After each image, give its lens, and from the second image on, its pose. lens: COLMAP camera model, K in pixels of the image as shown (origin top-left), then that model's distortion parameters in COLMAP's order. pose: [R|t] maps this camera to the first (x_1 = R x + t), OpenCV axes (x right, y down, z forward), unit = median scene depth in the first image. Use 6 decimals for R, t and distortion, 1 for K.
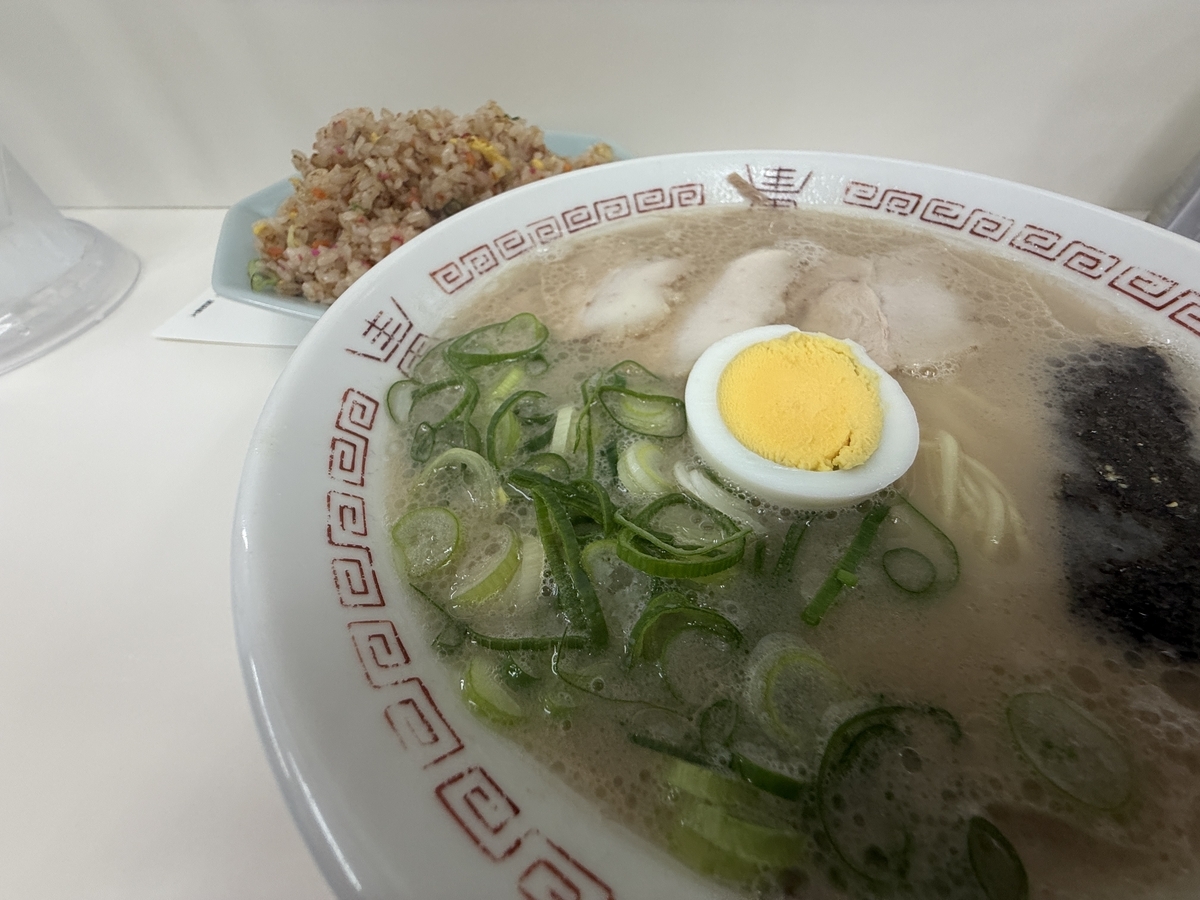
lens RADIAL K [[480.9, 0, 602.5], [0, 480.9, 456.5], [0, 0, 1]] dist [0.000385, 0.000077]
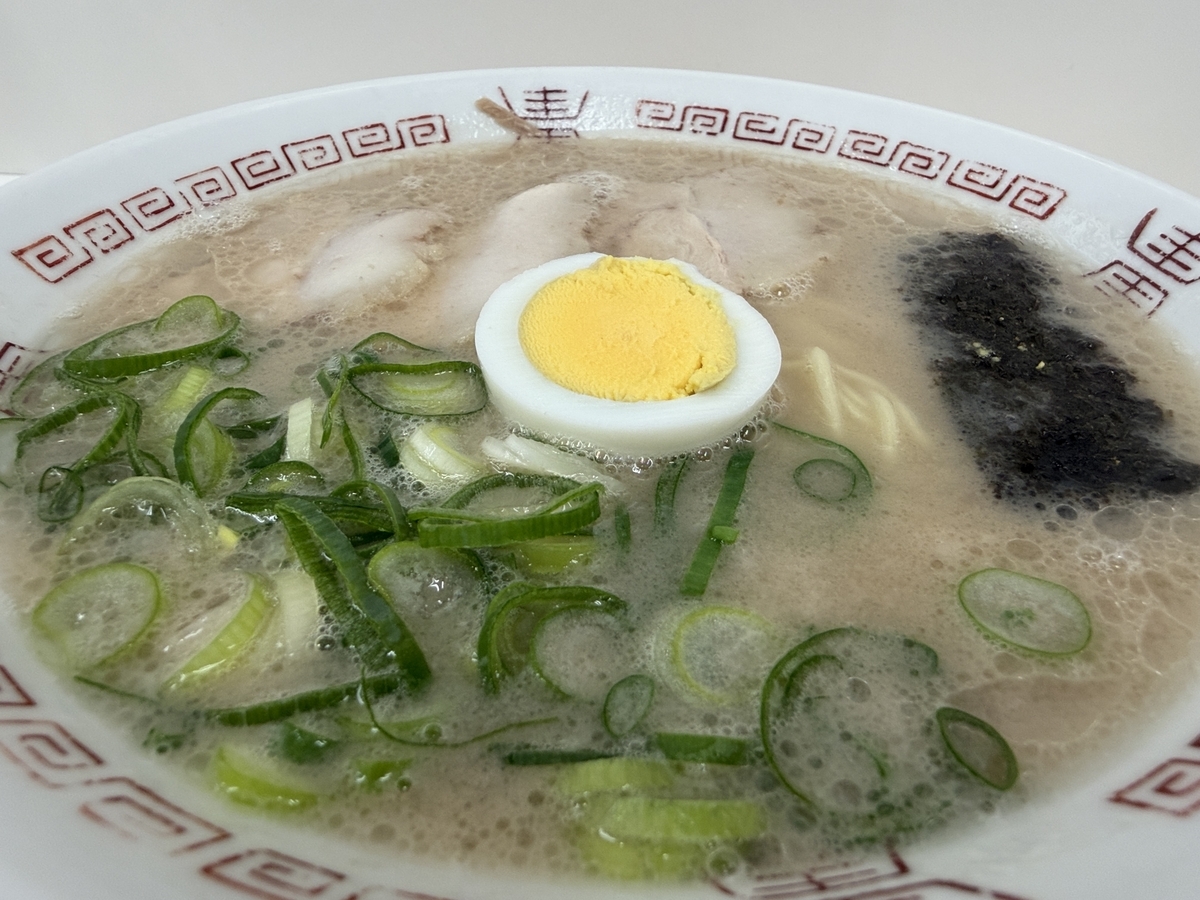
lens RADIAL K [[875.8, 0, 600.1], [0, 875.8, 449.3], [0, 0, 1]] dist [0.003559, 0.025552]
pose [[0.937102, -0.164652, 0.307781, -0.064446], [0.226069, 0.958126, -0.175750, 0.234593], [-0.265956, 0.234276, 0.935084, -0.171313]]
